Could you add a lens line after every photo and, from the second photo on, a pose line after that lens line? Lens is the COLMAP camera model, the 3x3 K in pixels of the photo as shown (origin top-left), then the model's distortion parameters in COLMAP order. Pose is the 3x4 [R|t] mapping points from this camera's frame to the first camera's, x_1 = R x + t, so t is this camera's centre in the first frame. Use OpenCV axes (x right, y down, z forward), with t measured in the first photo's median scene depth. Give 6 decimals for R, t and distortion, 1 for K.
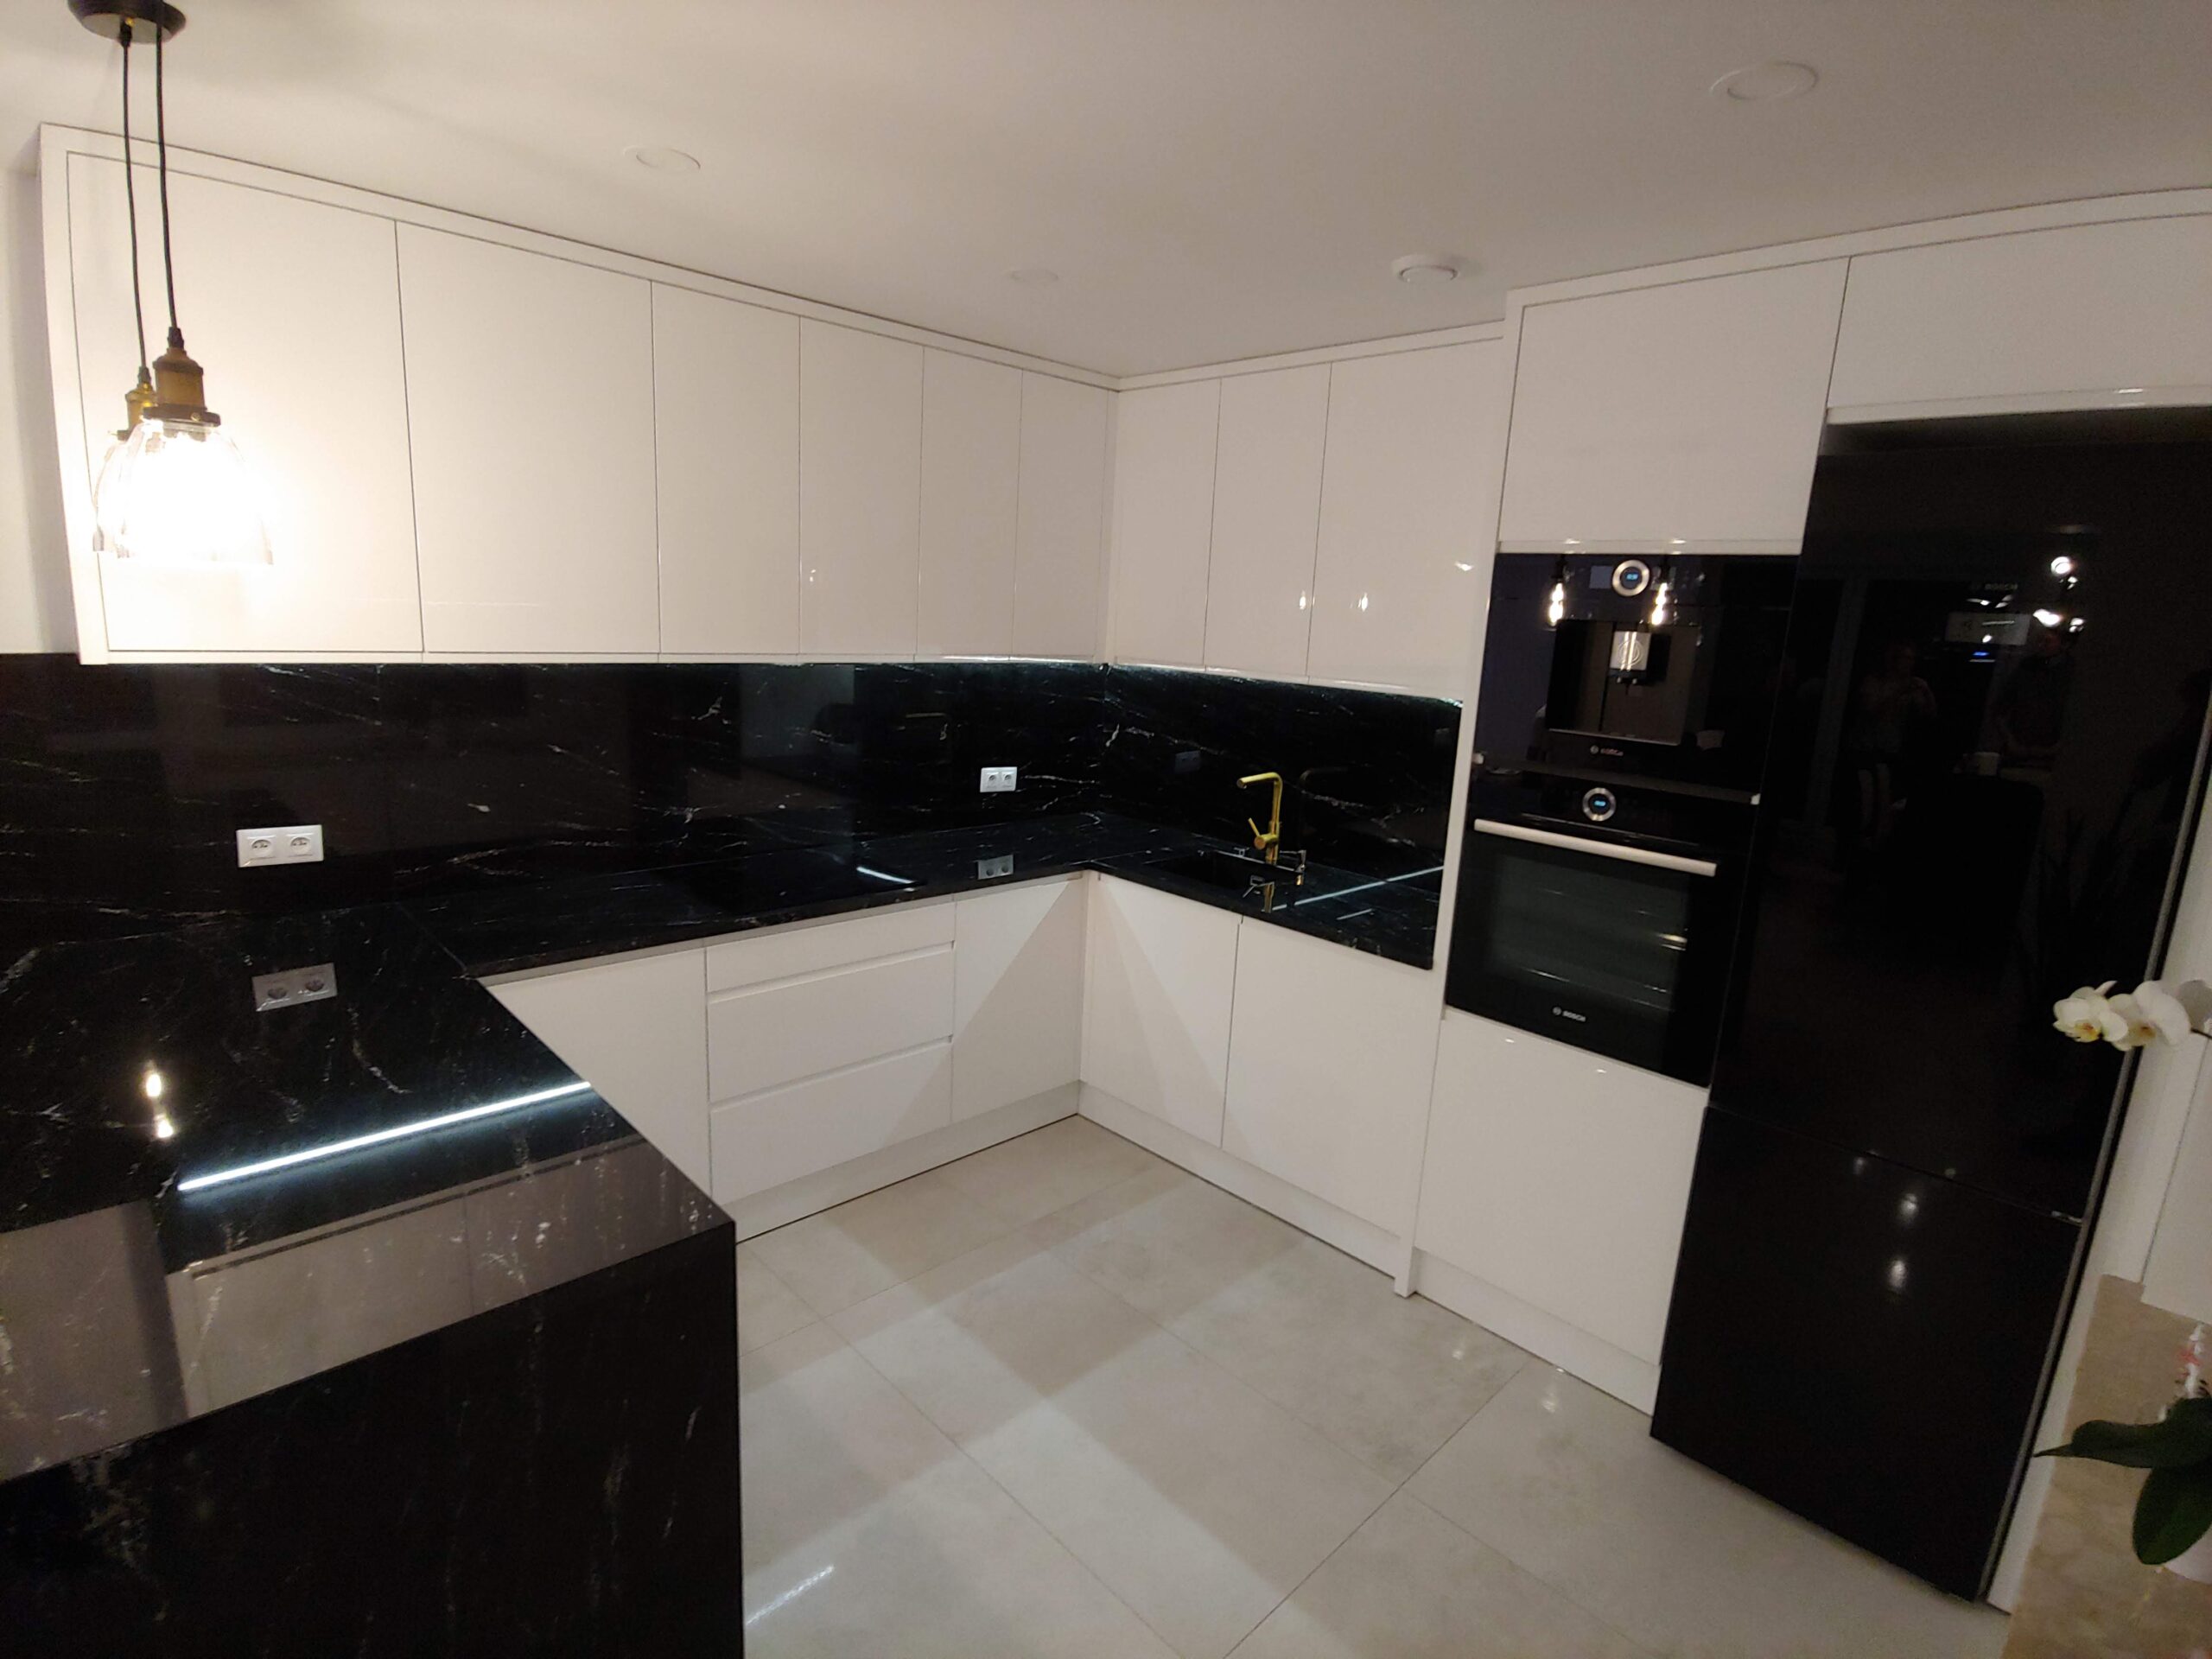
lens RADIAL K [[1108.7, 0, 1098.8], [0, 1108.7, 835.9], [0, 0, 1]] dist [-0.003399, -0.009269]
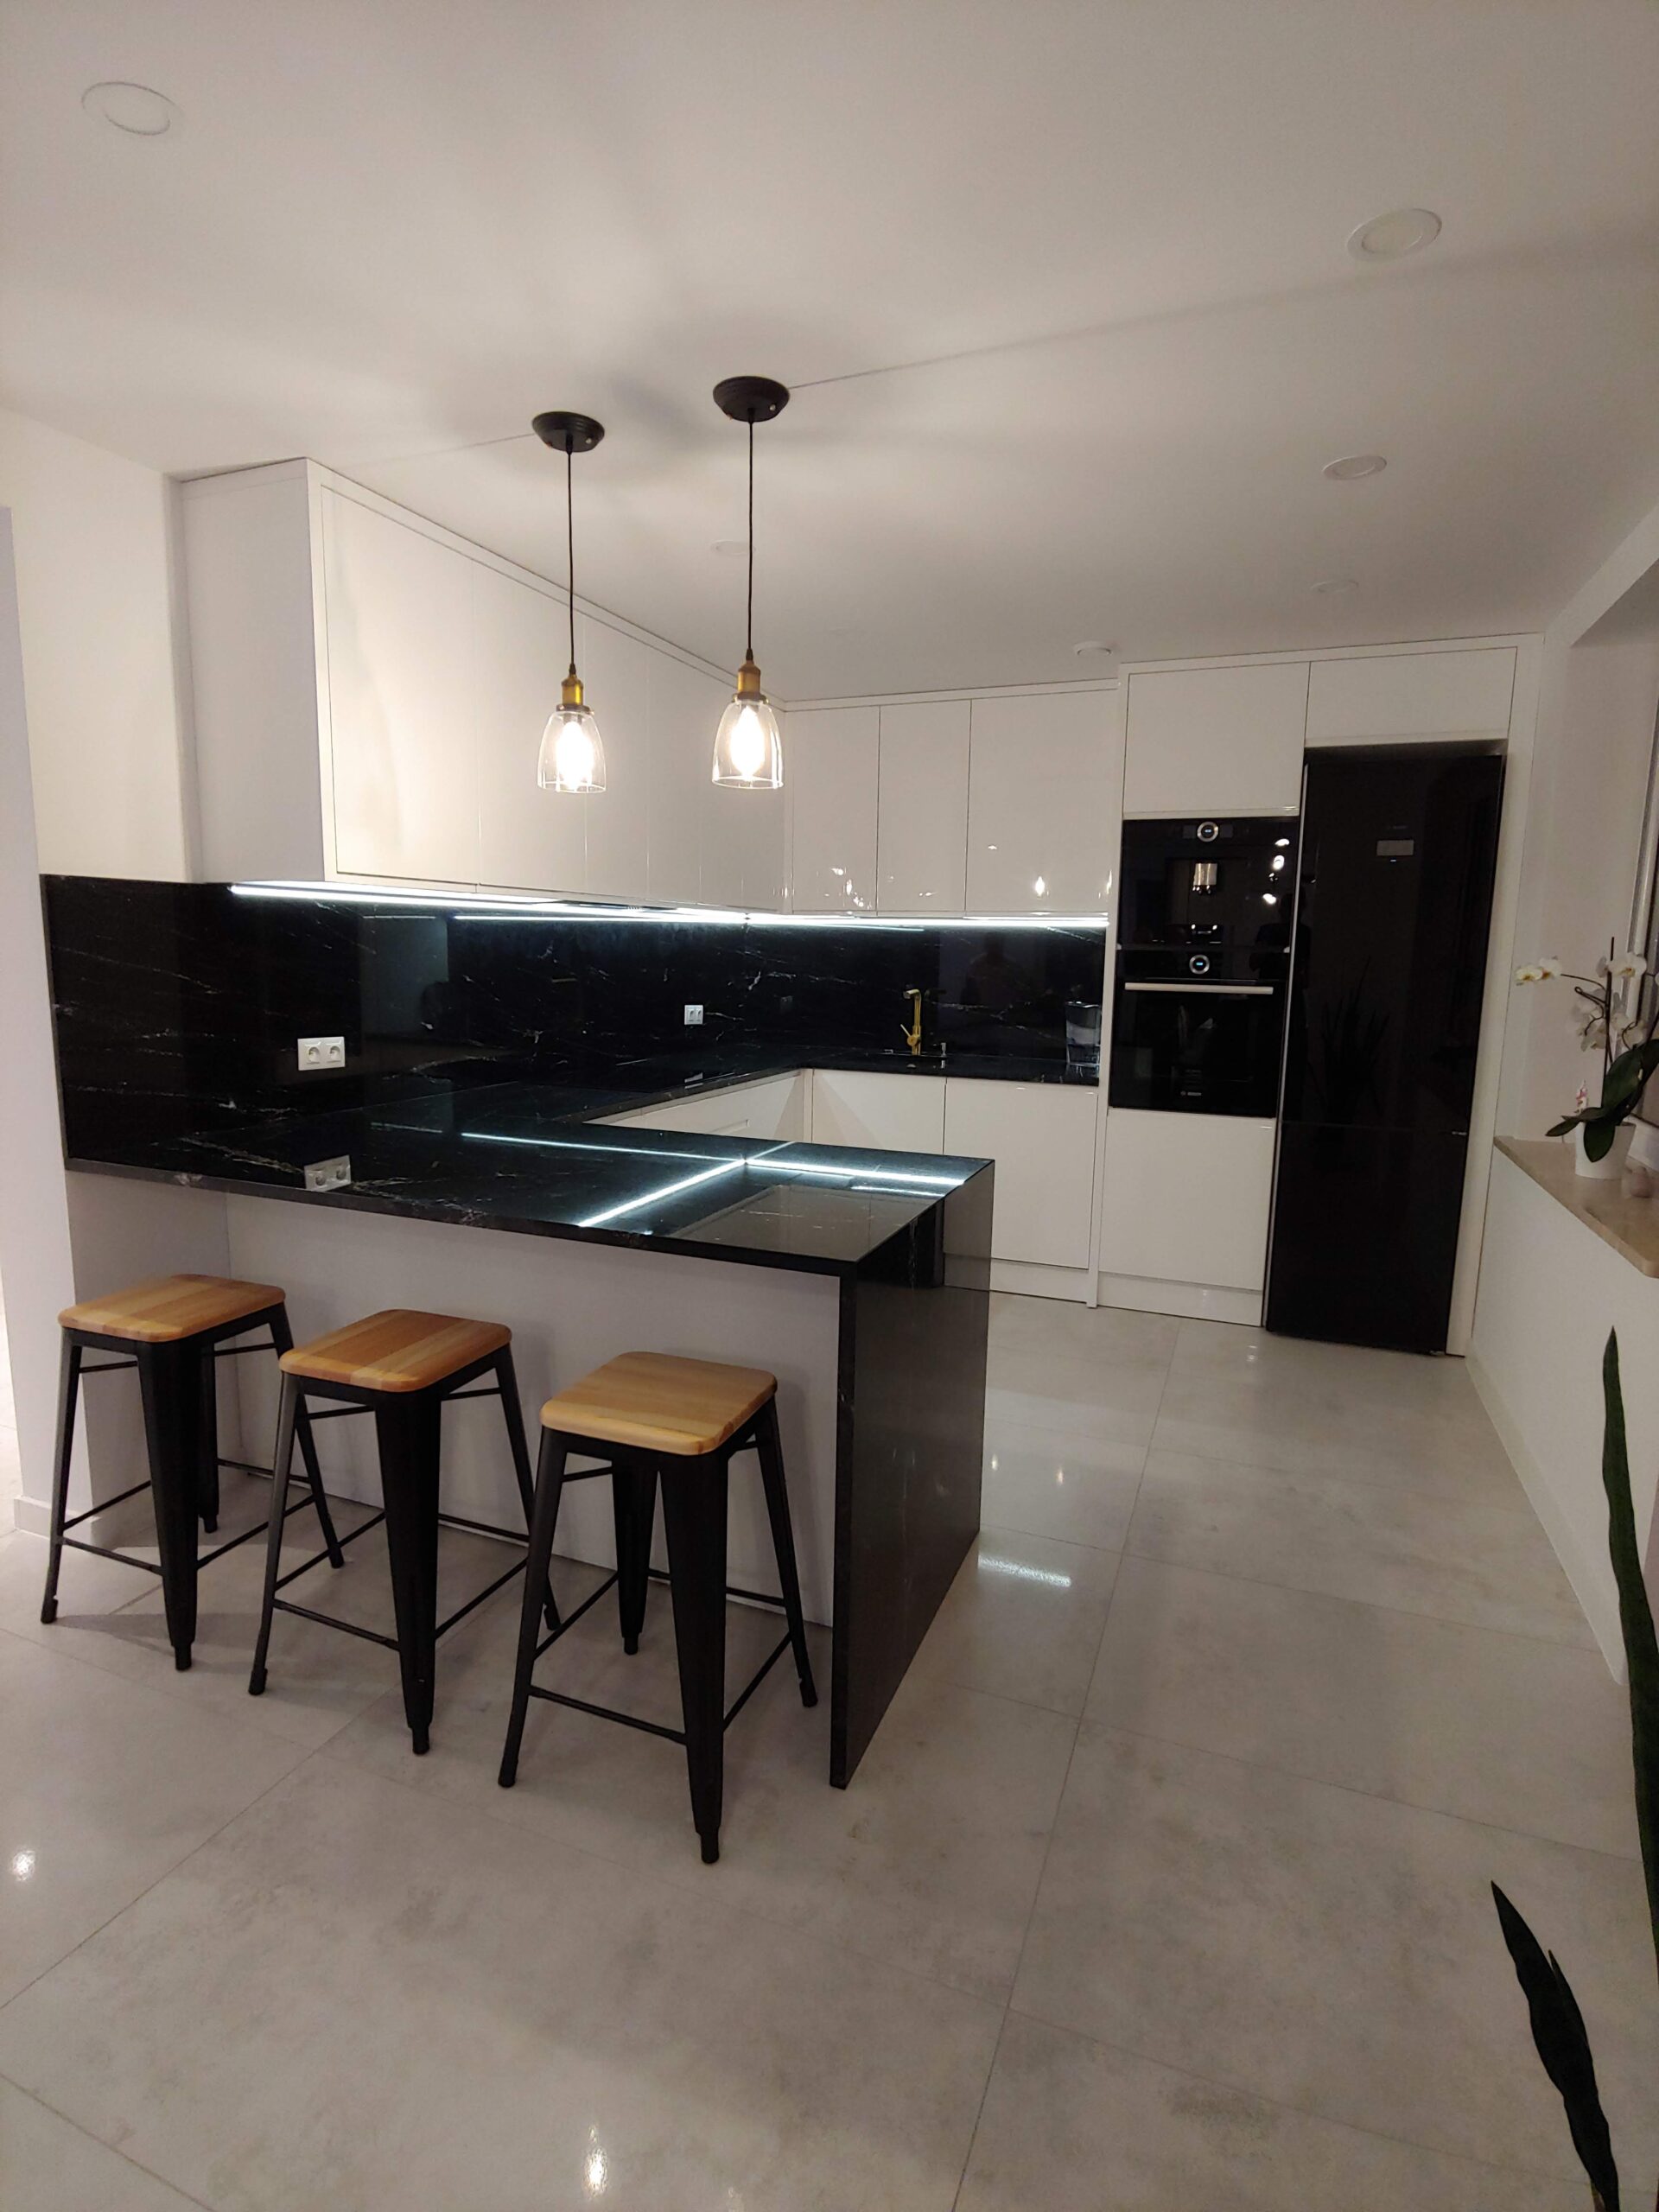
lens RADIAL K [[1099.2, 0, 826.6], [0, 1099.2, 1103.0], [0, 0, 1]] dist [-0.002399, -0.007680]
pose [[0.913173, -0.092130, 0.397022, -0.707181], [0.111775, 0.993378, -0.026574, 0.151896], [-0.391945, 0.068644, 0.917424, -0.291059]]
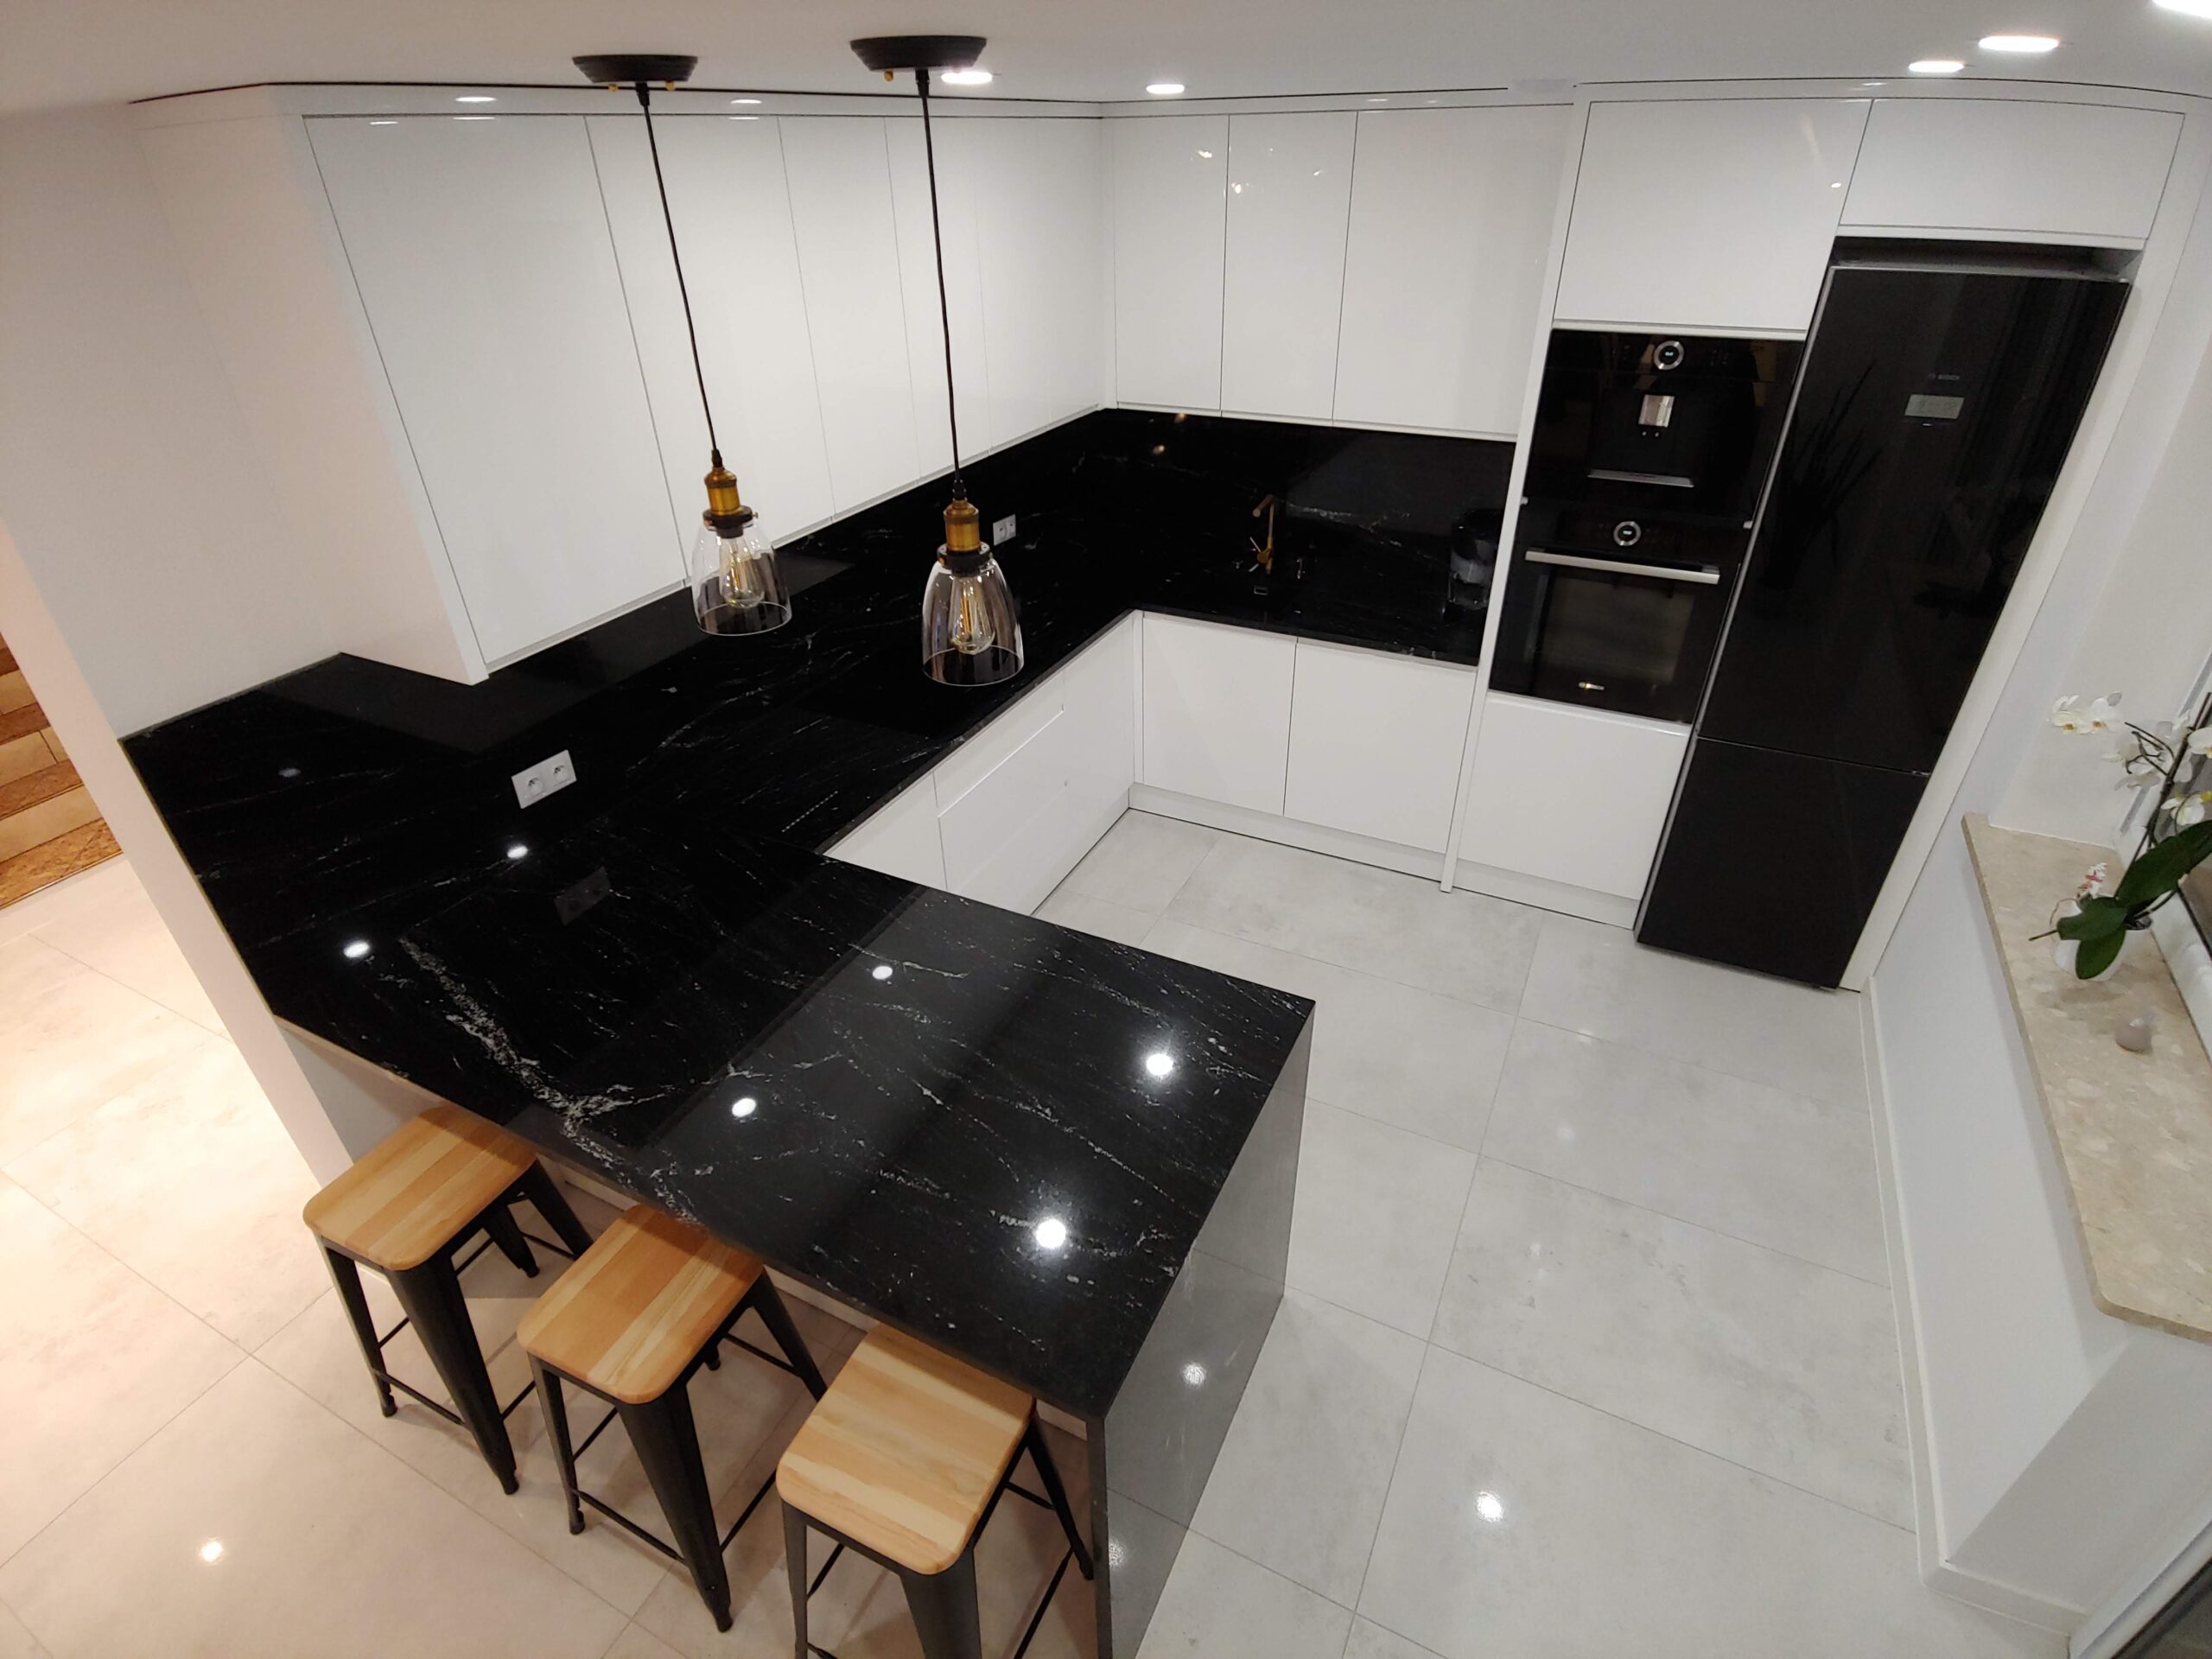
lens RADIAL K [[1099.2, 0, 1102.9], [0, 1099.2, 827.2], [0, 0, 1]] dist [-0.002399, -0.007680]
pose [[0.940928, -0.234294, 0.244458, -0.504133], [0.133743, 0.920412, 0.367362, -0.251938], [-0.311073, -0.312967, 0.897377, -0.090082]]
